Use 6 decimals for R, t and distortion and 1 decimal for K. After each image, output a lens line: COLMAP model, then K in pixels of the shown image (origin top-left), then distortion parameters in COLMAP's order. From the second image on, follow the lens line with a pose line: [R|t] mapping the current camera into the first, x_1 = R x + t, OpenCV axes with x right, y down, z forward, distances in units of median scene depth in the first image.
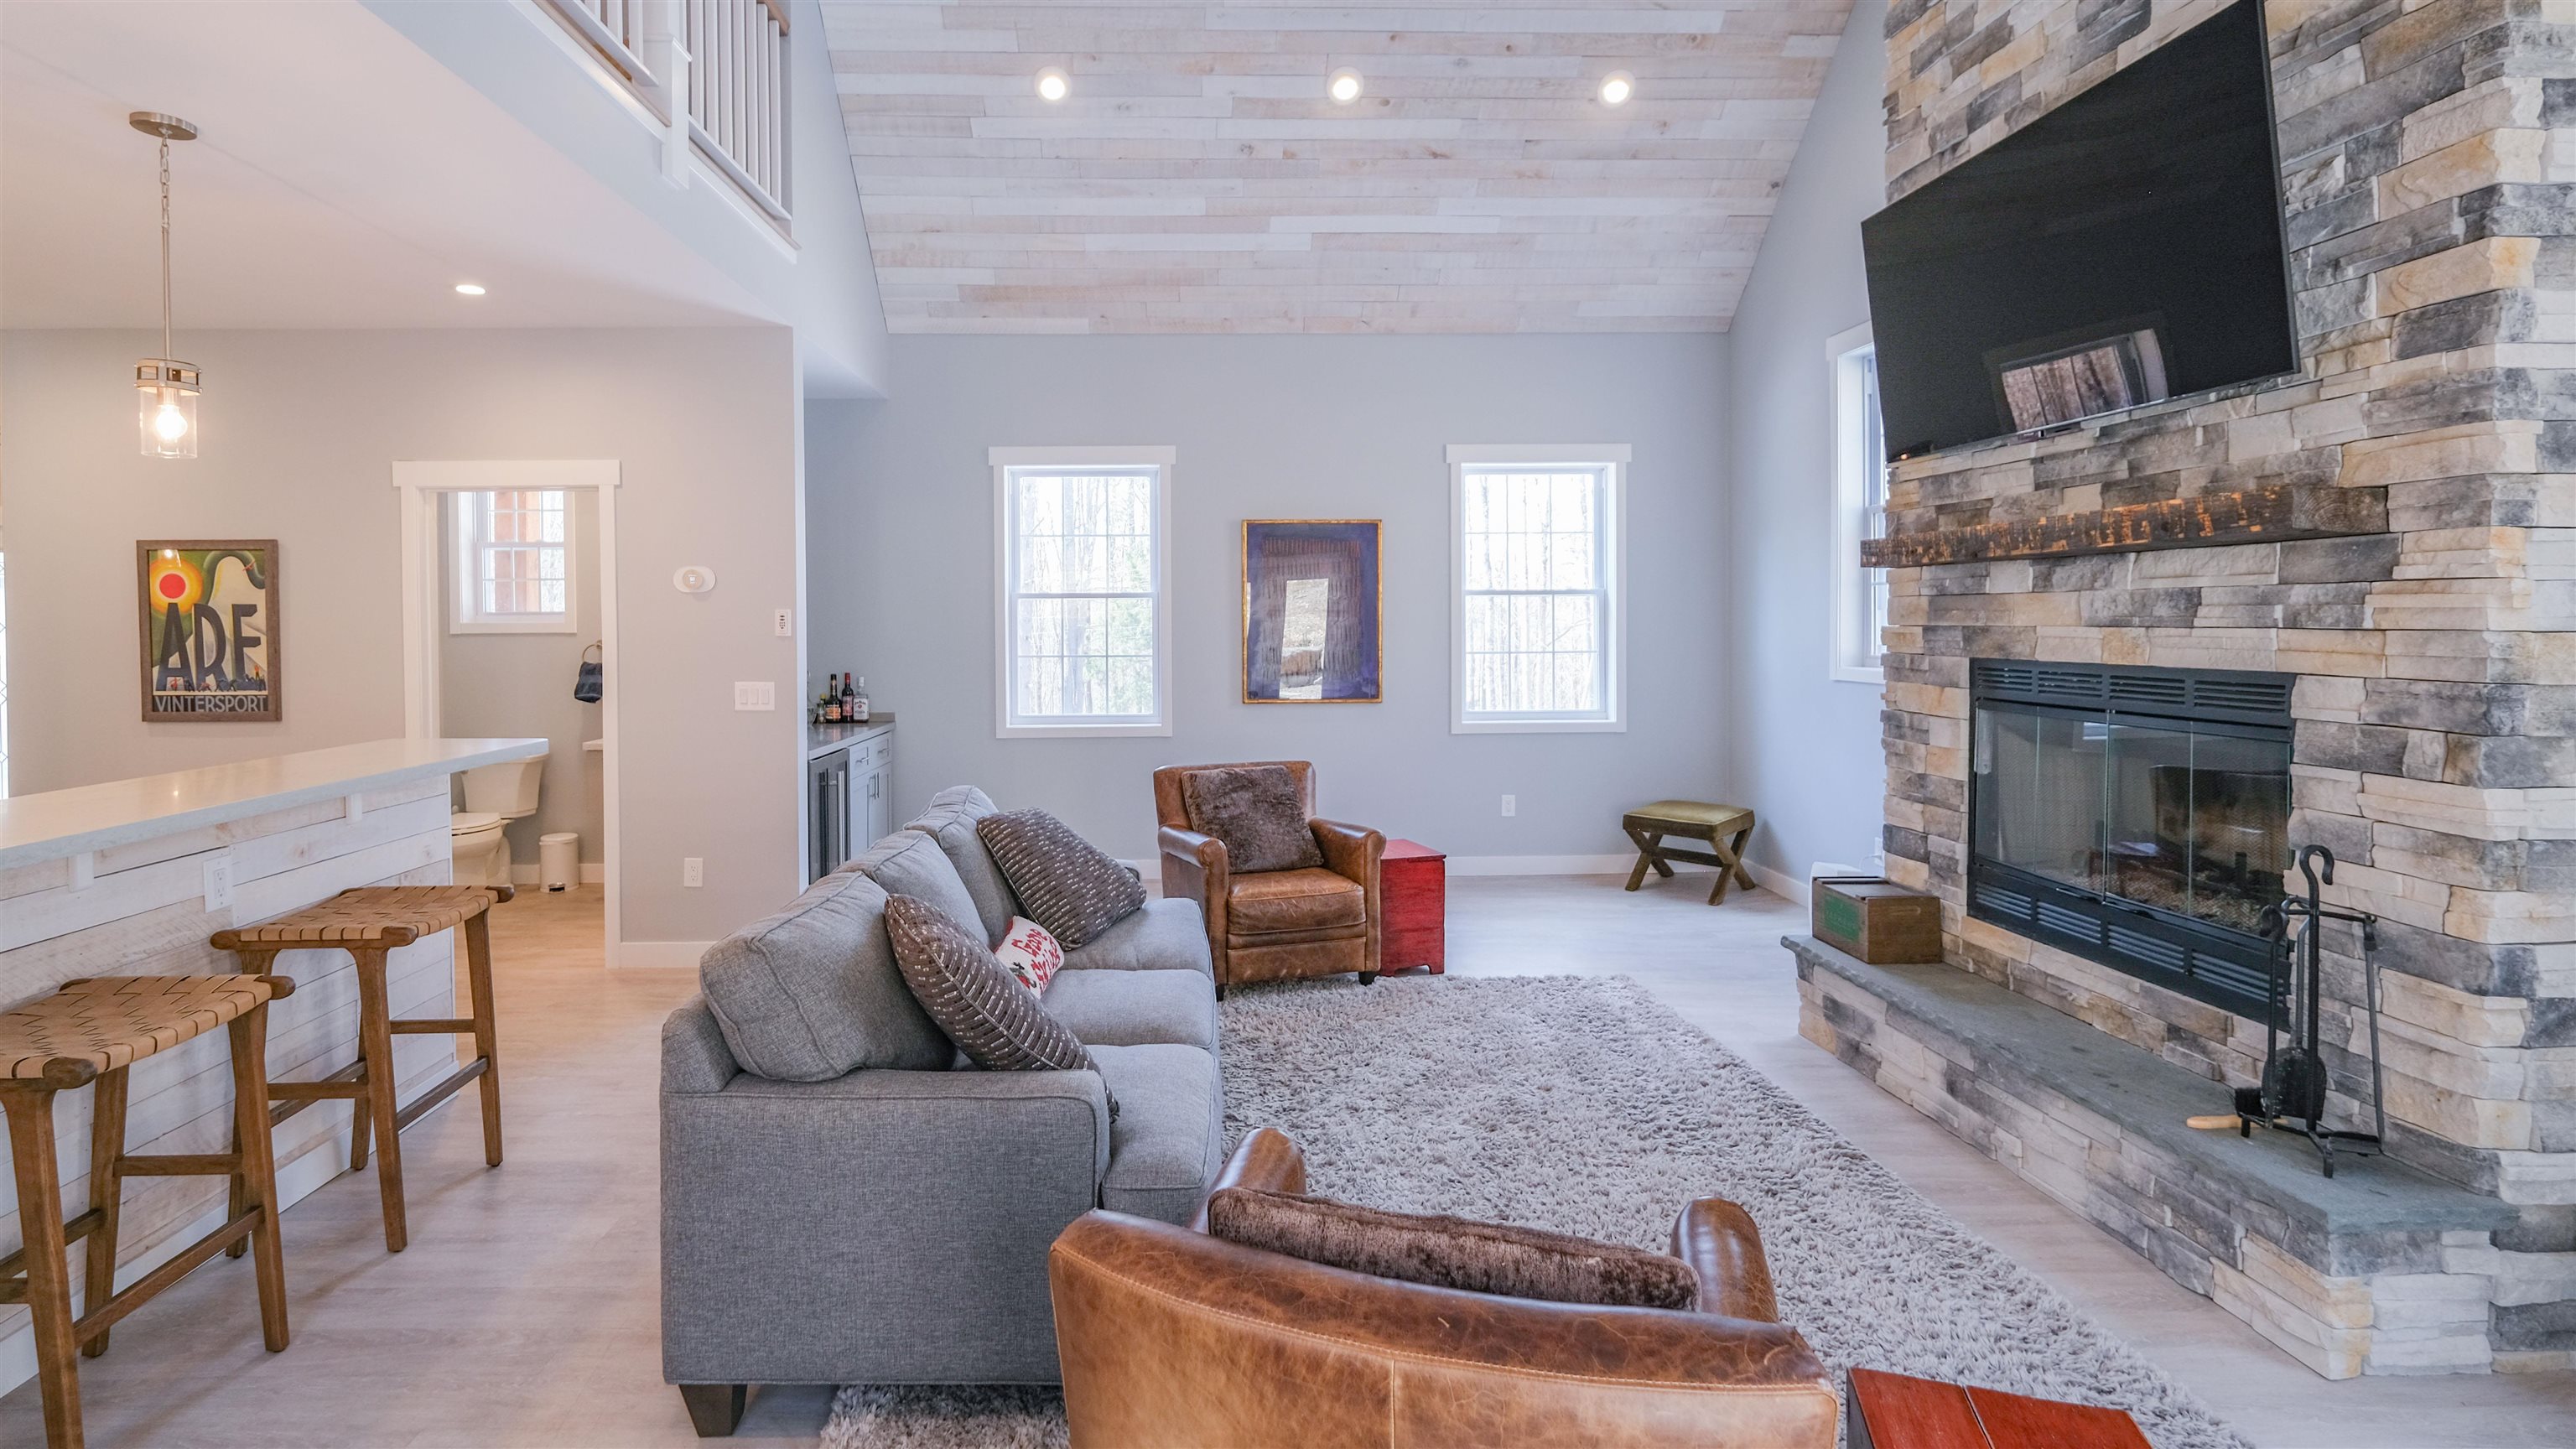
lens RADIAL K [[1198.0, 0, 1241.3], [0, 1198.0, 693.4], [0, 0, 1]] dist [-0.004789, -0.000467]
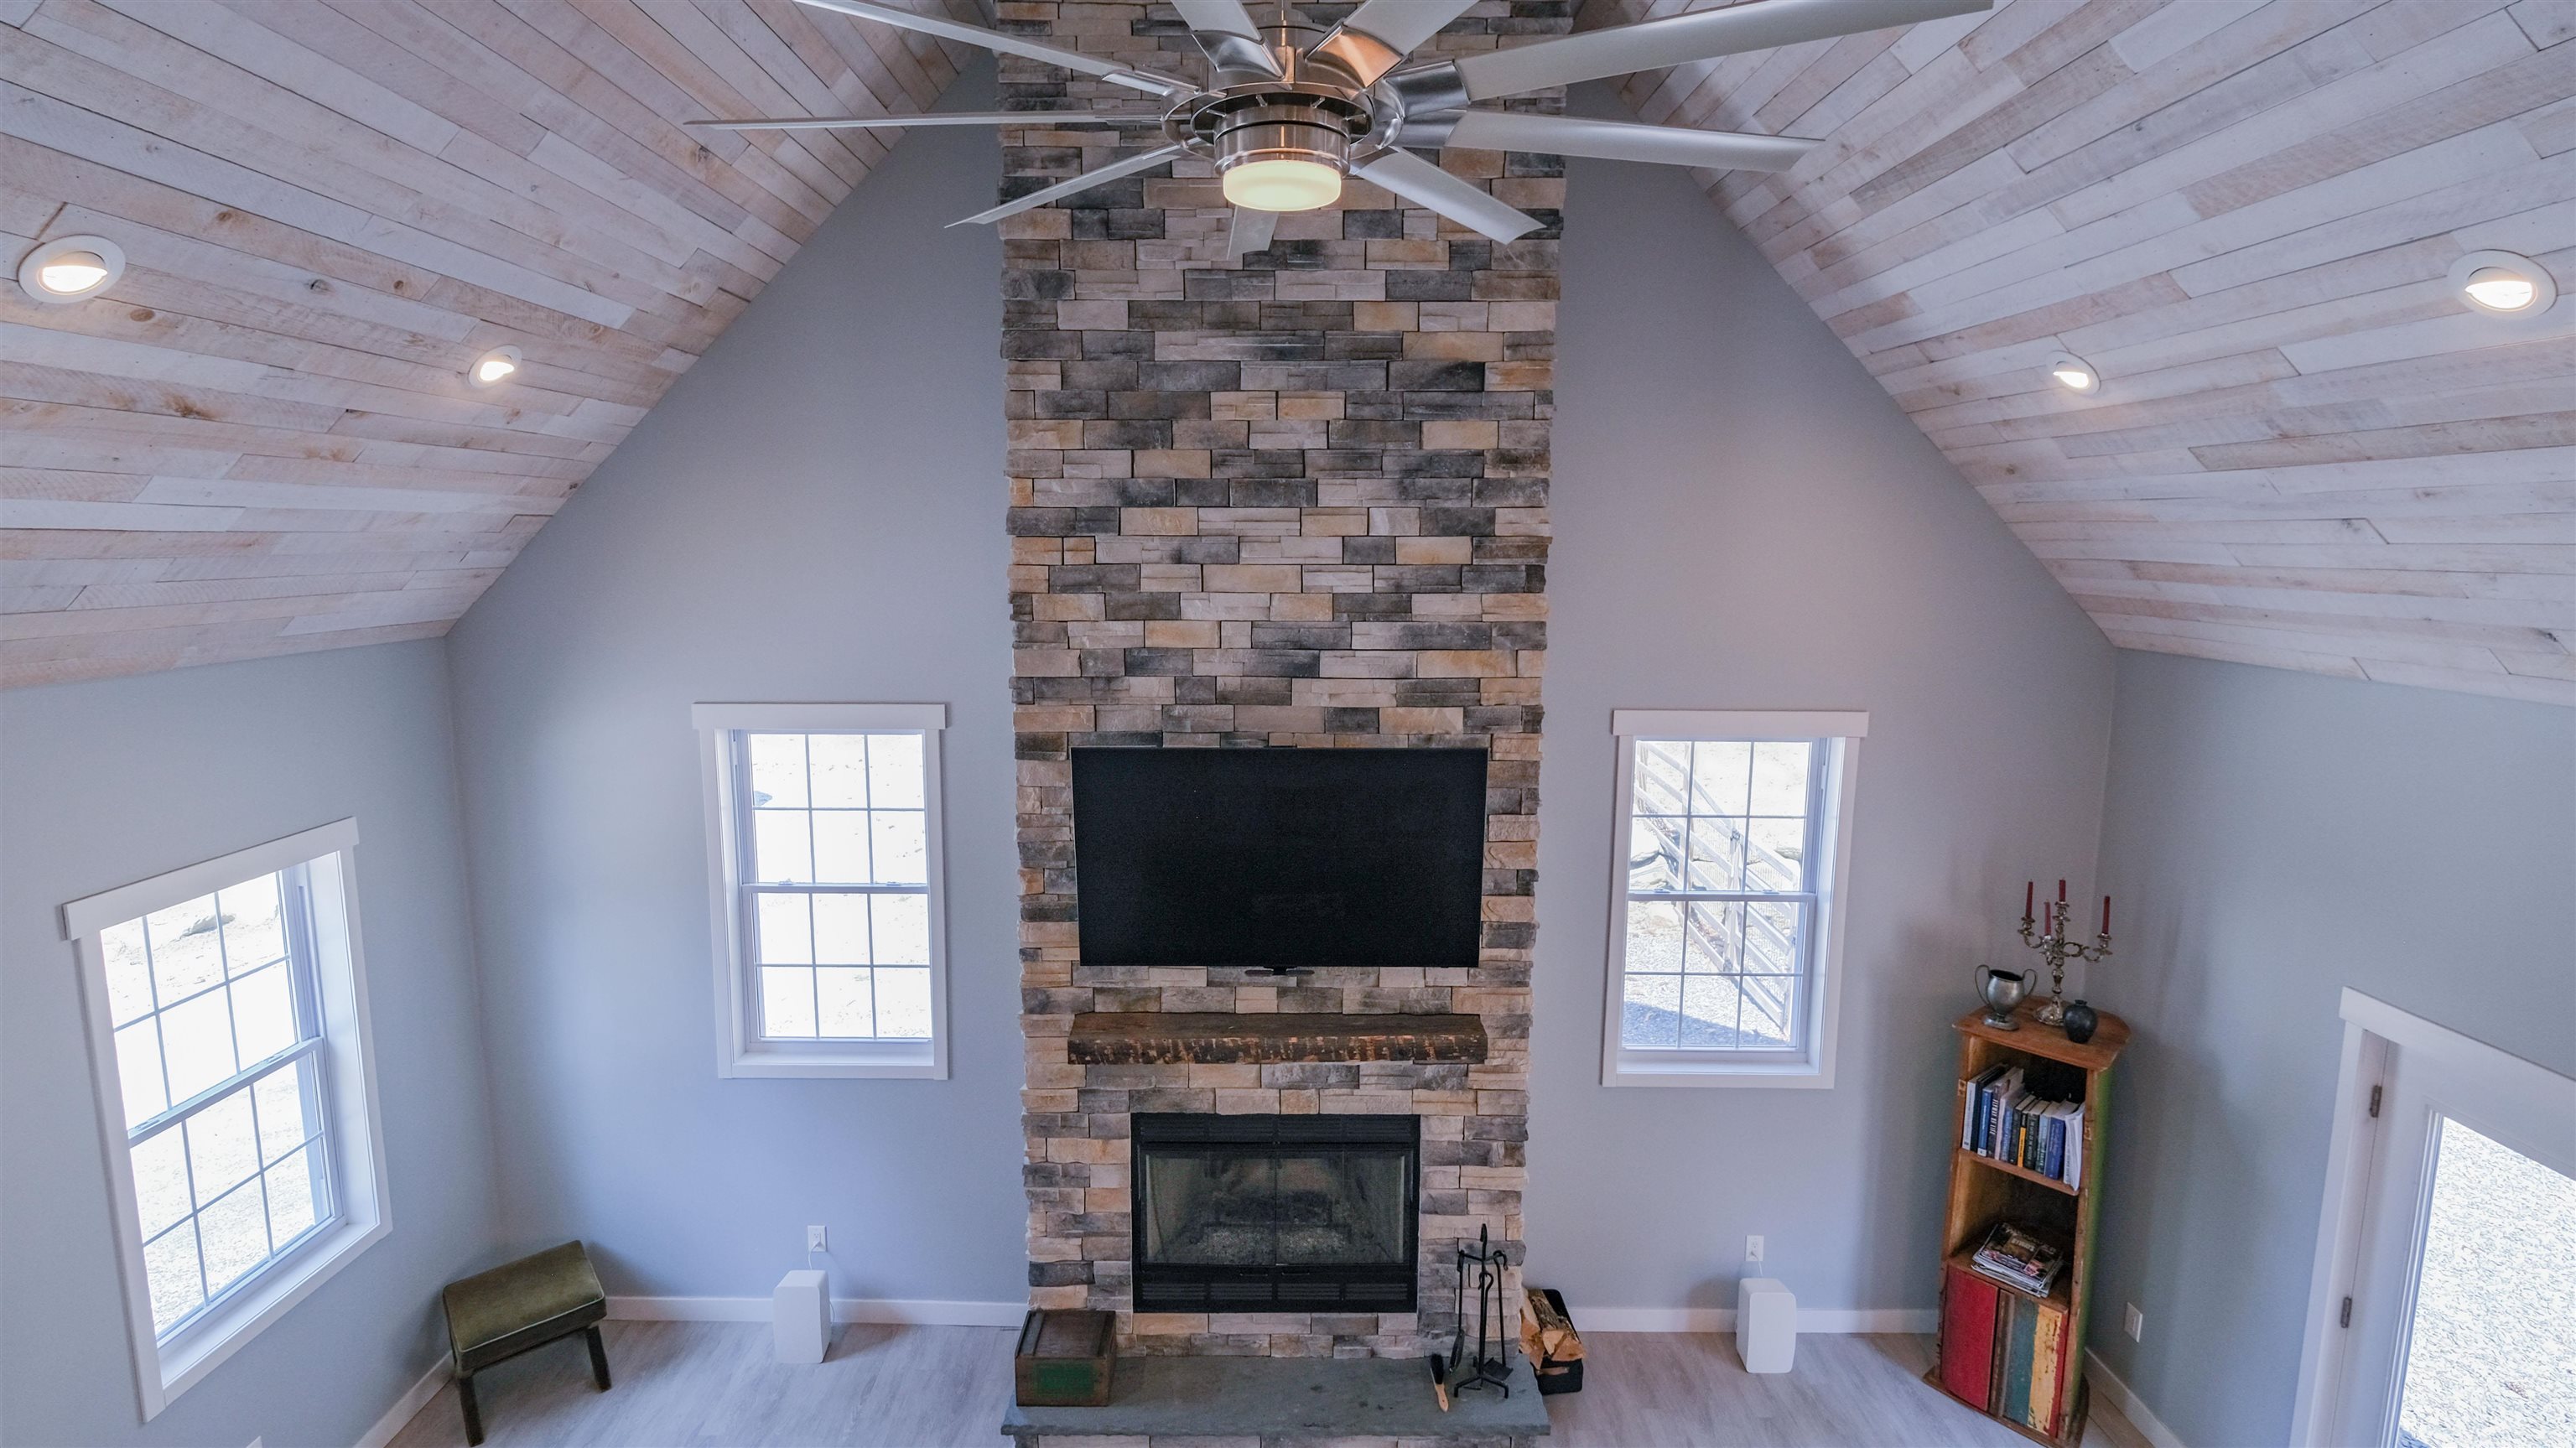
lens RADIAL K [[1198.0, 0, 1241.3], [0, 1198.0, 692.9], [0, 0, 1]] dist [-0.004789, -0.000467]
pose [[0.030136, -0.134453, 0.990462, -0.481533], [0.029485, 0.990600, 0.133575, -0.573928], [-0.999111, 0.025178, 0.033817, 0.820048]]
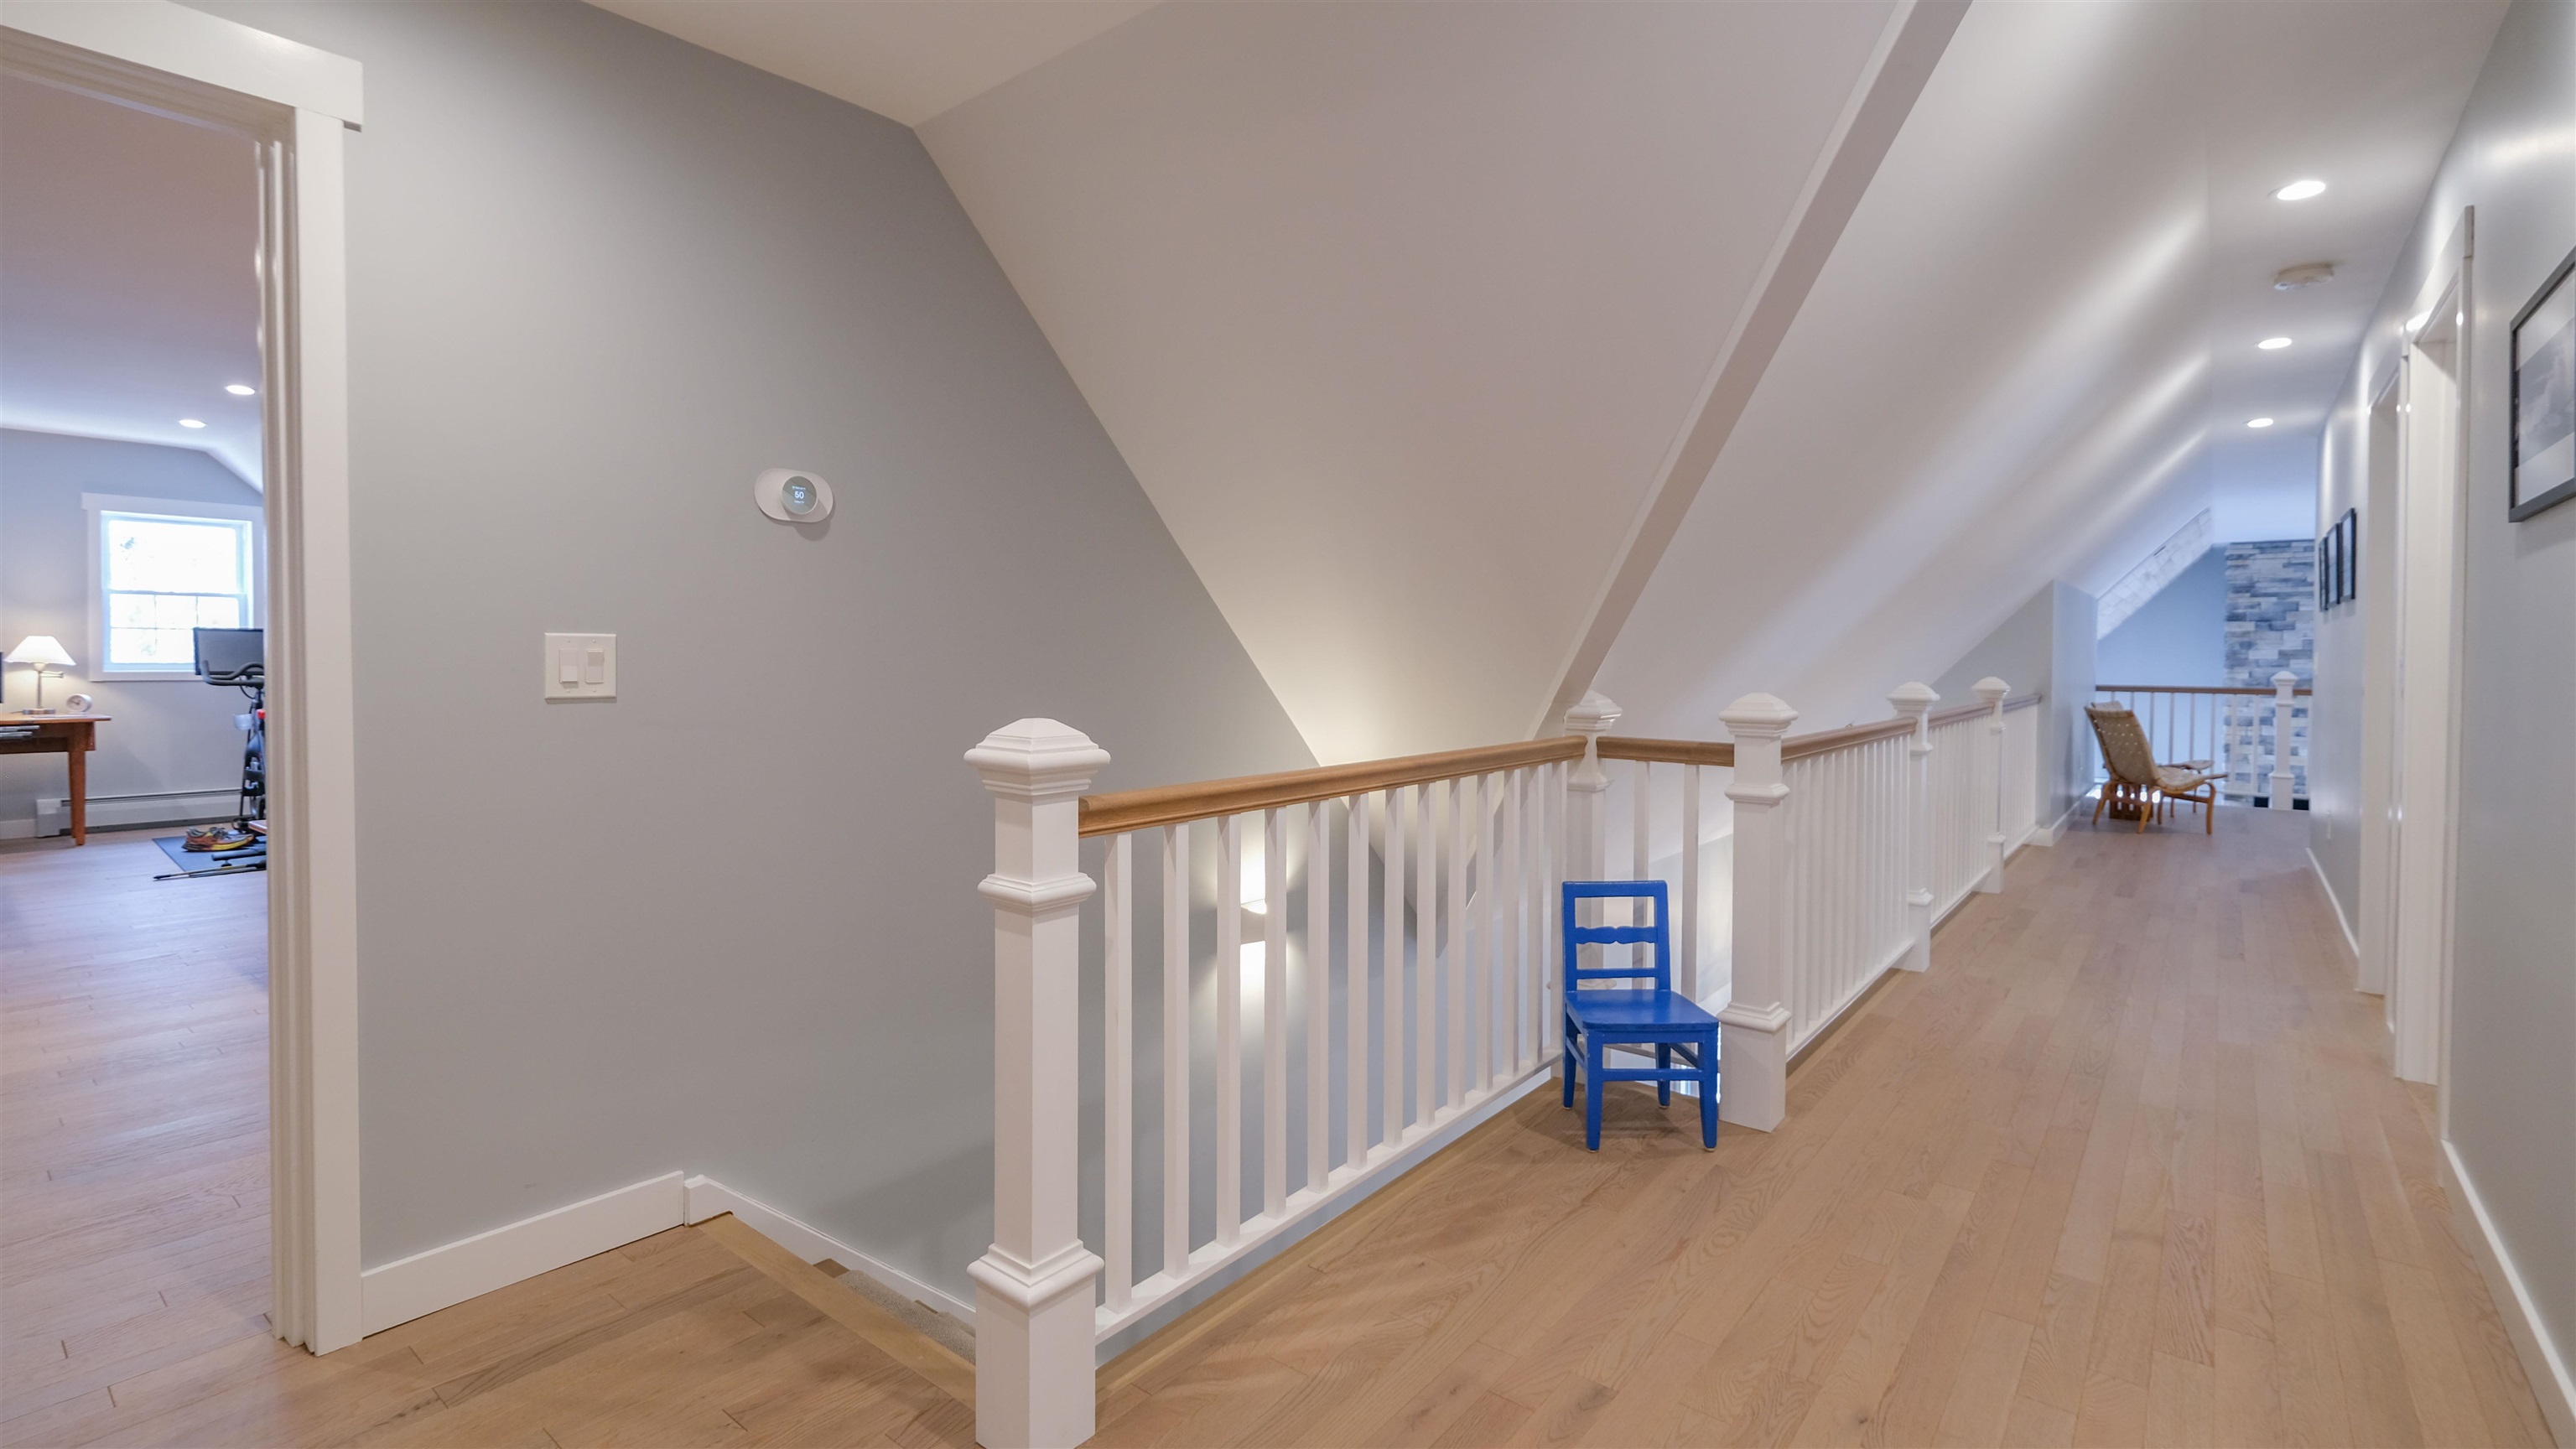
lens RADIAL K [[1198.0, 0, 1241.3], [0, 1198.0, 693.4], [0, 0, 1]] dist [-0.004789, -0.000467]
pose [[0.638921, -0.018016, 0.769062, -3.536496], [0.021276, 0.999757, 0.005744, -0.735487], [-0.768978, 0.012693, 0.639149, 1.035498]]
